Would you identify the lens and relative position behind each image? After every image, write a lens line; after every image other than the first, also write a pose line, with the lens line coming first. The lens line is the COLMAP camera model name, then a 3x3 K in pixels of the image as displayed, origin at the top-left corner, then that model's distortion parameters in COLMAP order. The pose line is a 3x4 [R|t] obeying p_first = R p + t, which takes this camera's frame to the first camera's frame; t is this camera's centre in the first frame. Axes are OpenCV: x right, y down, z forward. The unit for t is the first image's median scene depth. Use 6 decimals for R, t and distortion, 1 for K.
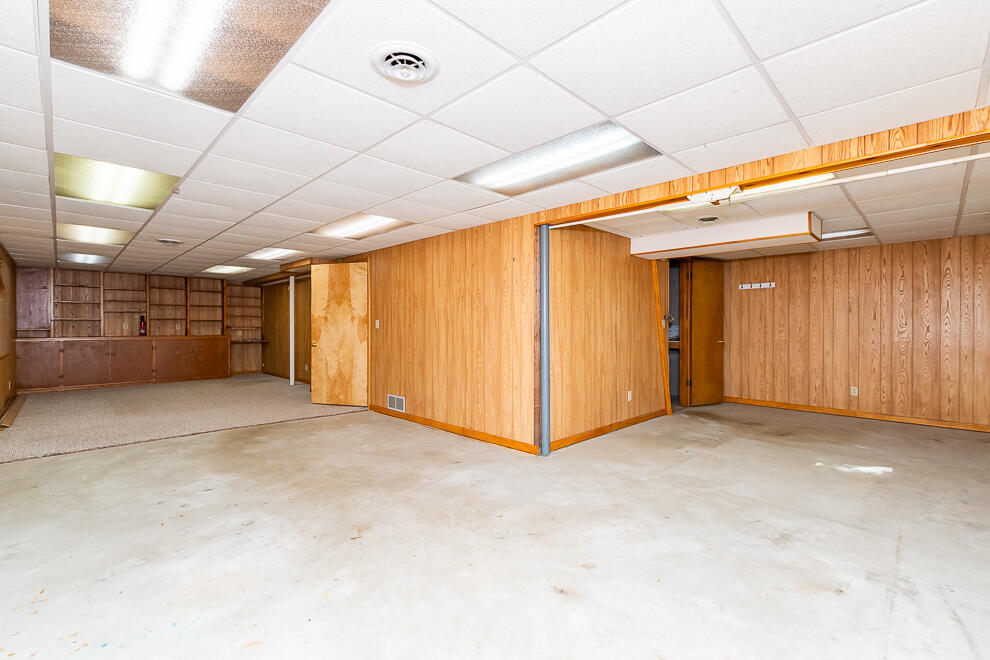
lens RADIAL K [[431.9, 0, 506.6], [0, 431.9, 326.9], [0, 0, 1]] dist [0.000032, -0.001003]
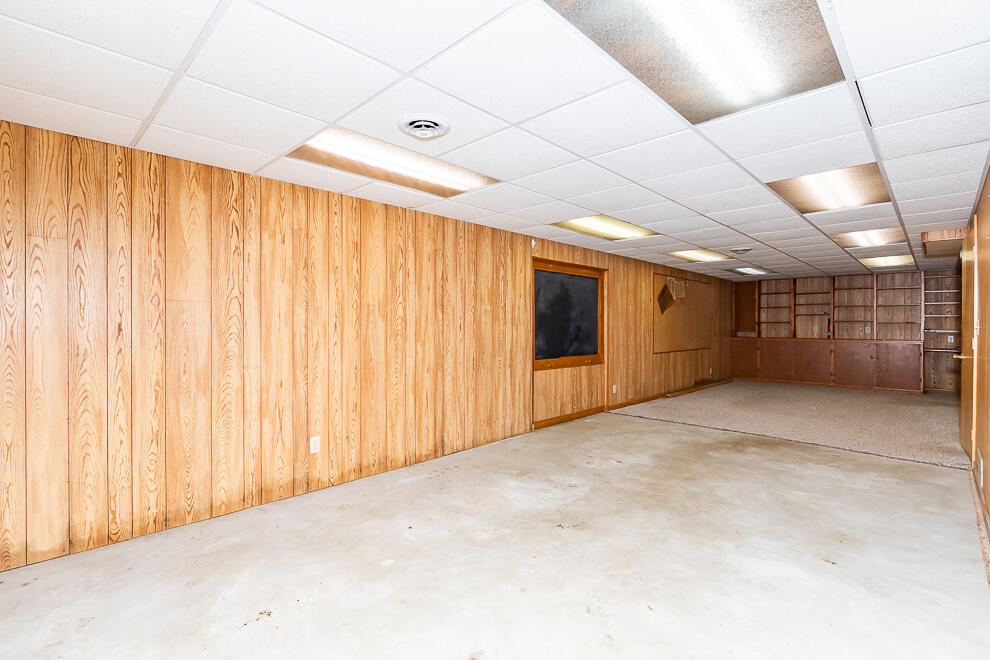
lens RADIAL K [[461.7, 0, 495.0], [0, 461.7, 330.0], [0, 0, 1]] dist [-0.003163, -0.000207]
pose [[-0.000355, 0.009159, -0.999958, 0.580255], [-0.008385, 0.999923, 0.009161, -0.004908], [0.999965, 0.008388, -0.000278, 0.612113]]
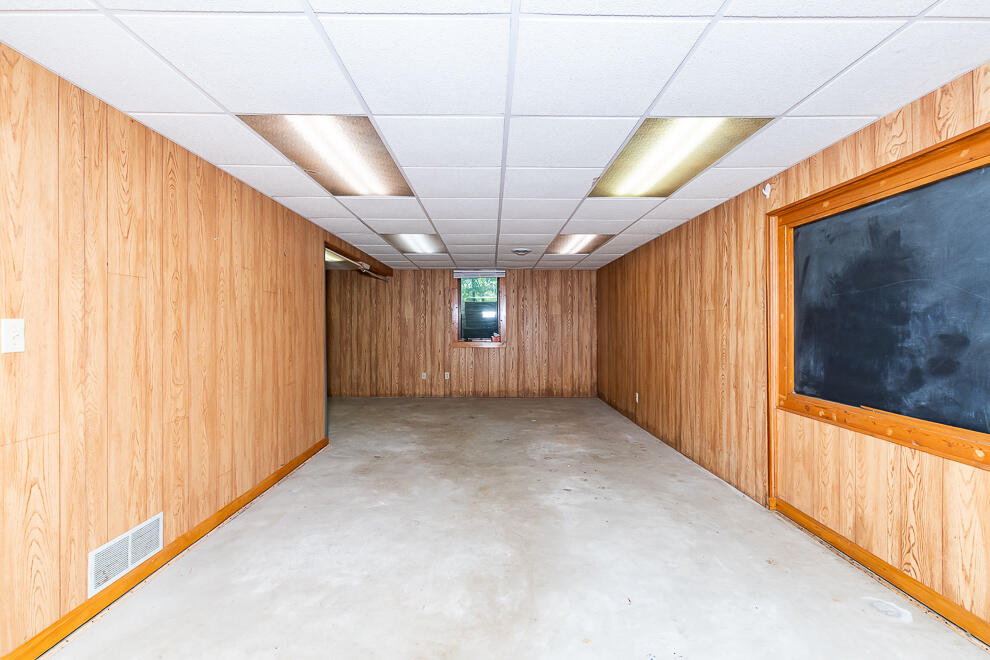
lens RADIAL K [[425.3, 0, 496.4], [0, 425.3, 331.8], [0, 0, 1]] dist [0.004594, -0.001126]
pose [[-0.703600, -0.009026, 0.710539, -1.227519], [0.005610, 0.999818, 0.018255, -0.021364], [-0.710574, 0.016830, -0.703421, 1.739562]]
